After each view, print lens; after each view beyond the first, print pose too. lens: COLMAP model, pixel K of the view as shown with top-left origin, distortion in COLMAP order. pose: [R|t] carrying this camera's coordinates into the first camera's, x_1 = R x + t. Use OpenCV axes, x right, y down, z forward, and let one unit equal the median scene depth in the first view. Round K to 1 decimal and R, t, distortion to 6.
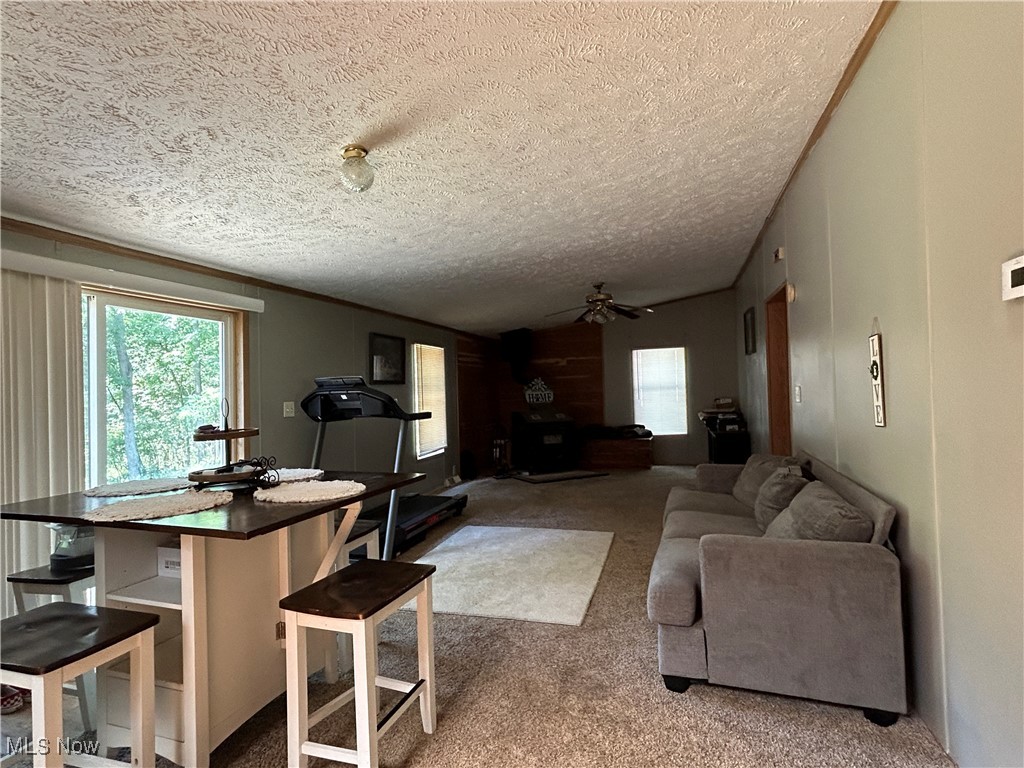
lens RADIAL K [[547.2, 0, 511.1], [0, 547.2, 382.9], [0, 0, 1]] dist [0.000079, 0.000002]
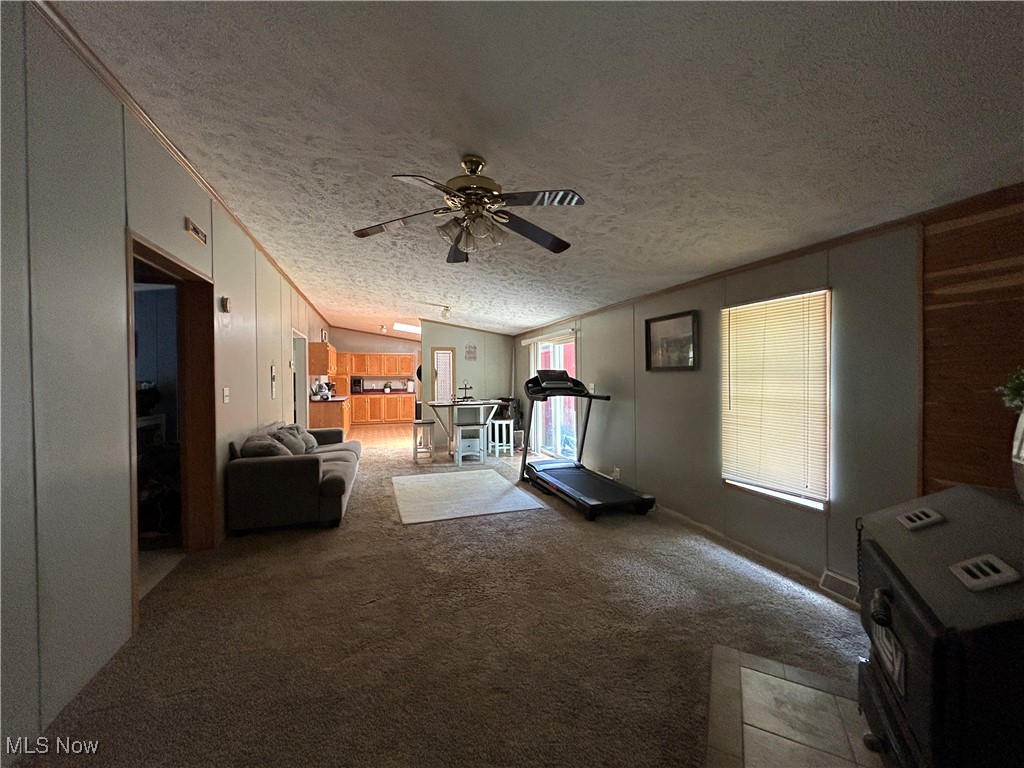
lens RADIAL K [[411.2, 0, 511.9], [0, 411.2, 381.8], [0, 0, 1]] dist [0.000093, 0.000002]
pose [[-0.814167, 0.031910, -0.579754, 0.376825], [0.029064, 0.999477, 0.014196, 0.003371], [0.579903, -0.005292, -0.814668, 1.427876]]
